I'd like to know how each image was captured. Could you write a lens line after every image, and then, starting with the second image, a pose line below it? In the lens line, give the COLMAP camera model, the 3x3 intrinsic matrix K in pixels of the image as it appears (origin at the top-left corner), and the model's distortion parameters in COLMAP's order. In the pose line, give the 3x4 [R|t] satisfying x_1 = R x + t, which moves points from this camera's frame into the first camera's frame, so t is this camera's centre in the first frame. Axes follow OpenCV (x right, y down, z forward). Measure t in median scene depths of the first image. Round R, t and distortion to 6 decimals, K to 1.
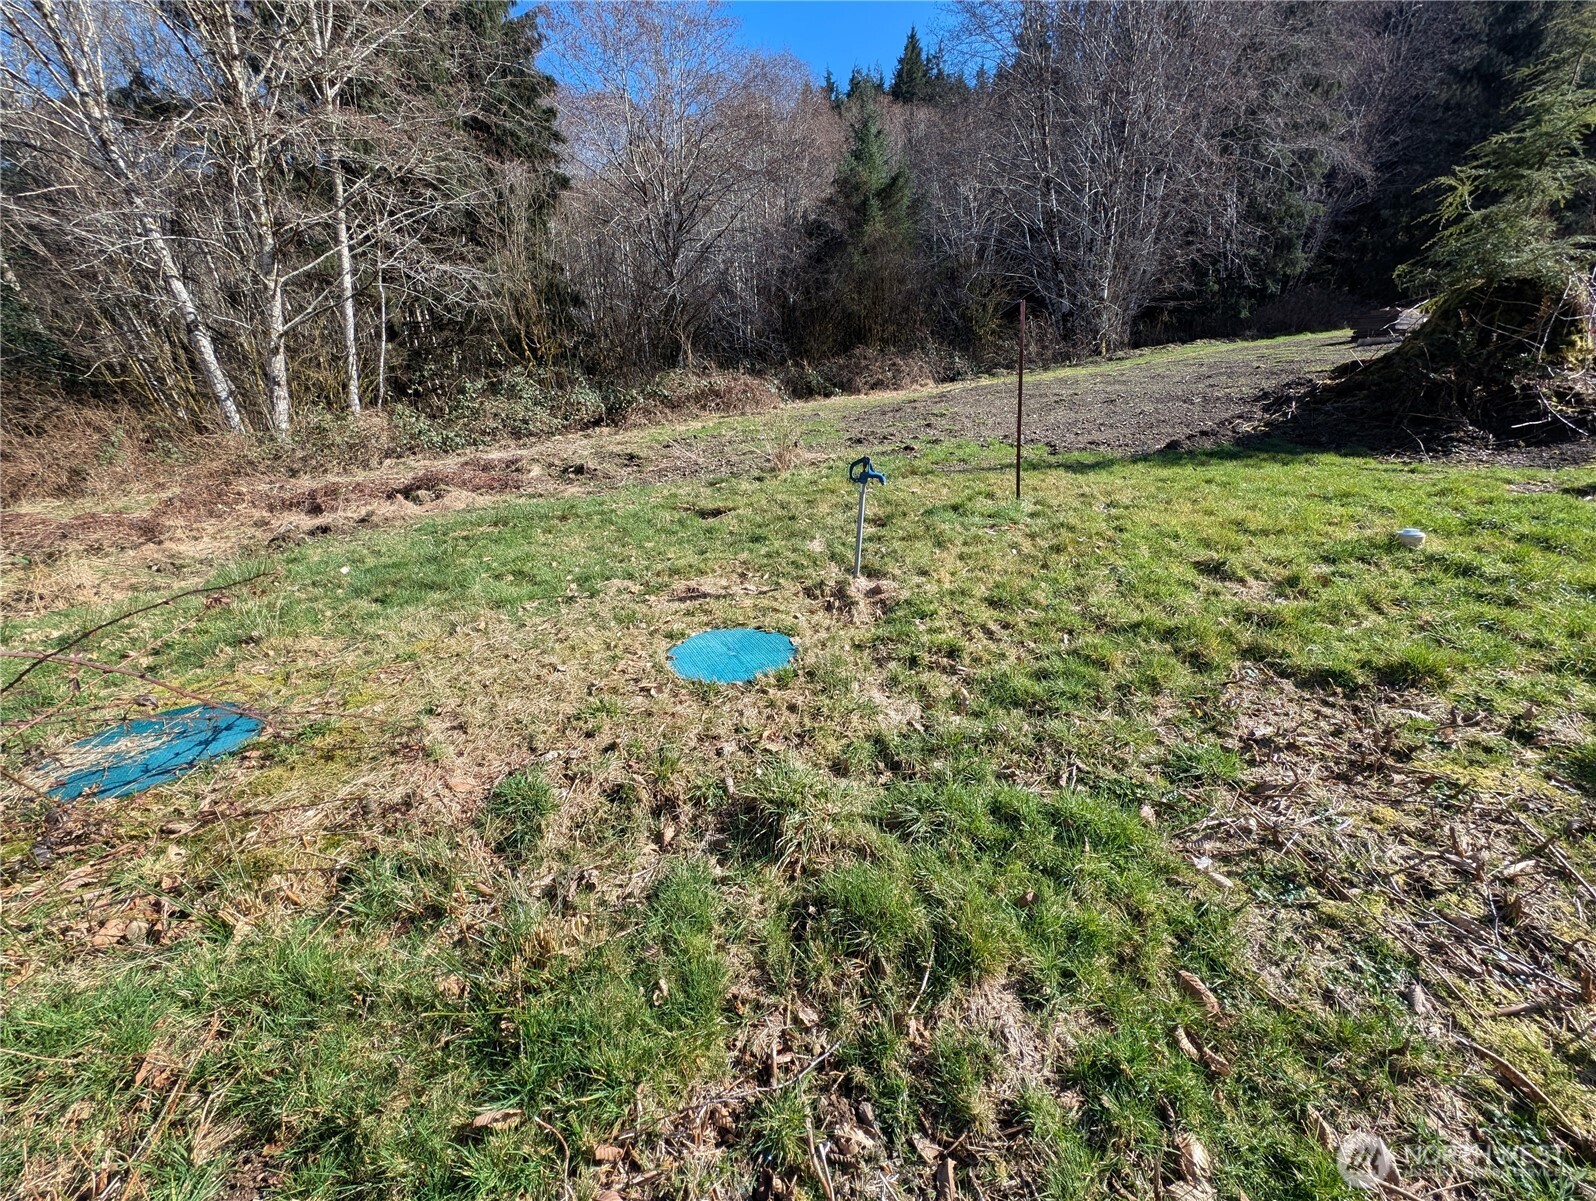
lens RADIAL K [[599.0, 0, 802.5], [0, 599.0, 598.1], [0, 0, 1]] dist [0.000884, -0.001273]
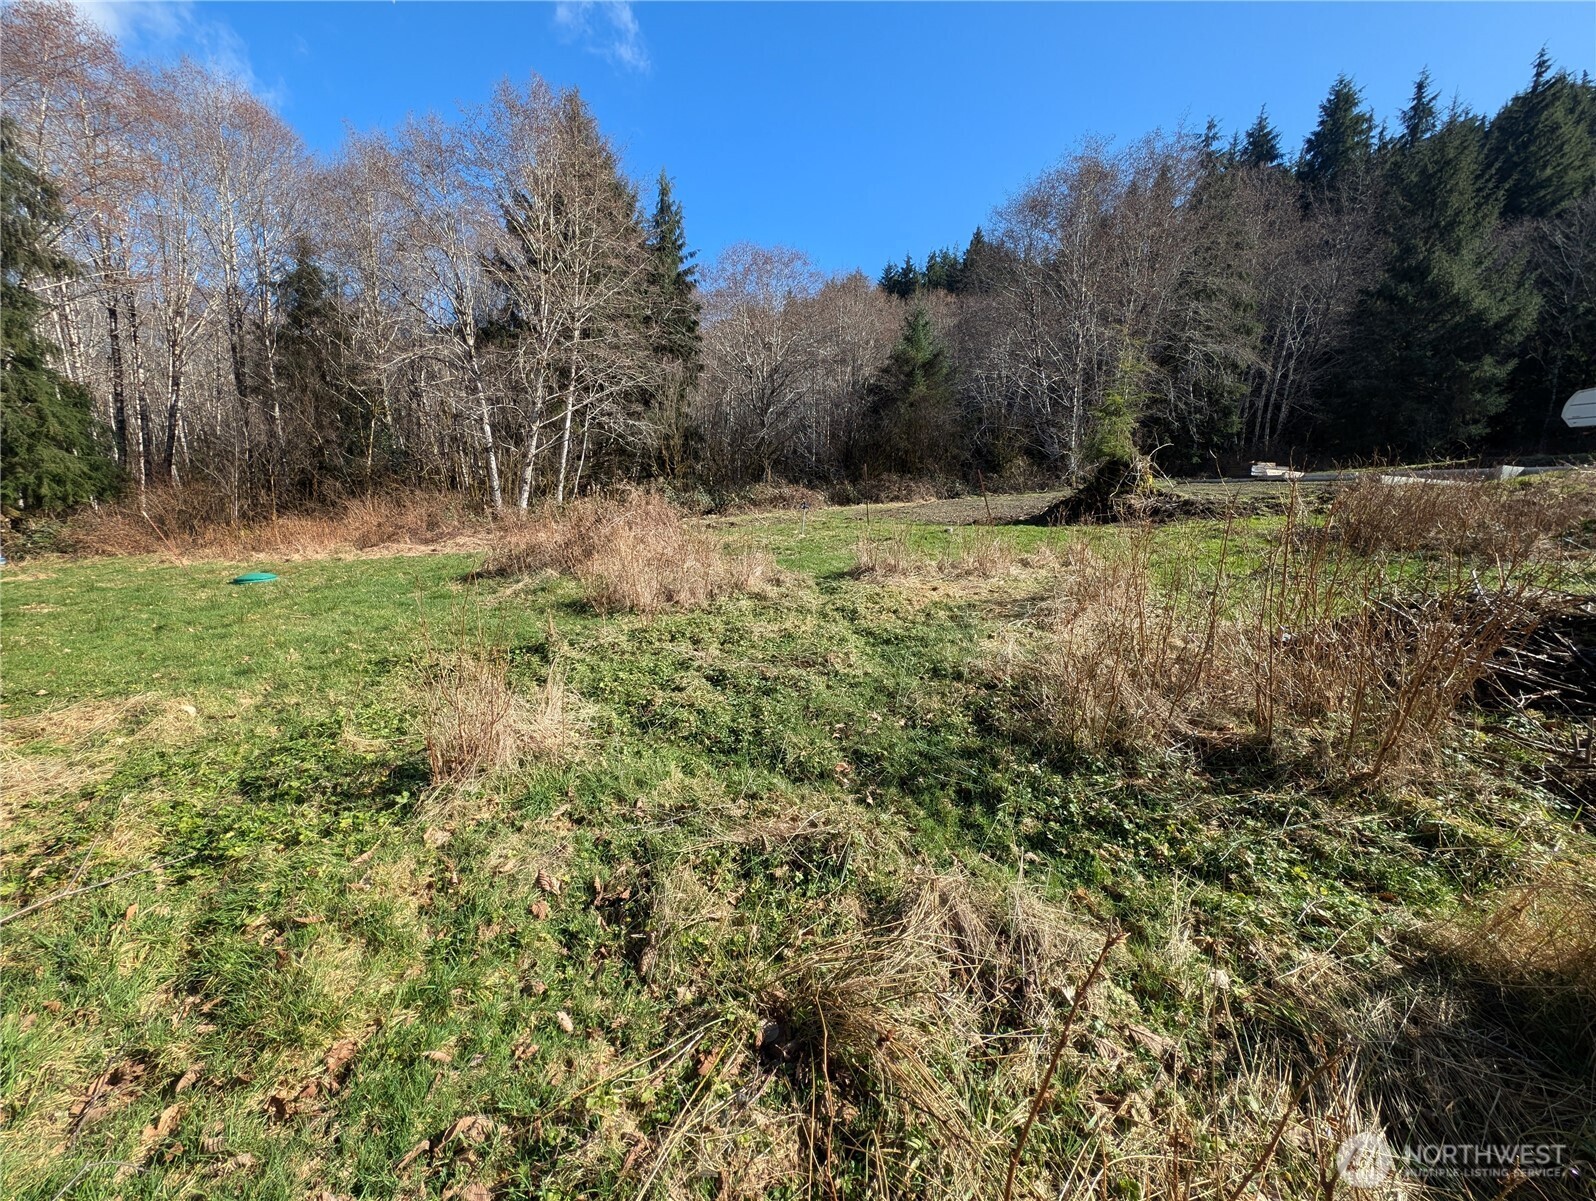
lens RADIAL K [[599.0, 0, 791.5], [0, 599.0, 586.6], [0, 0, 1]] dist [0.000884, -0.001273]
pose [[0.989286, 0.059093, -0.133498, 0.072336], [-0.085249, 0.976153, -0.199646, 0.142106], [0.118516, 0.208887, 0.970732, -0.343979]]
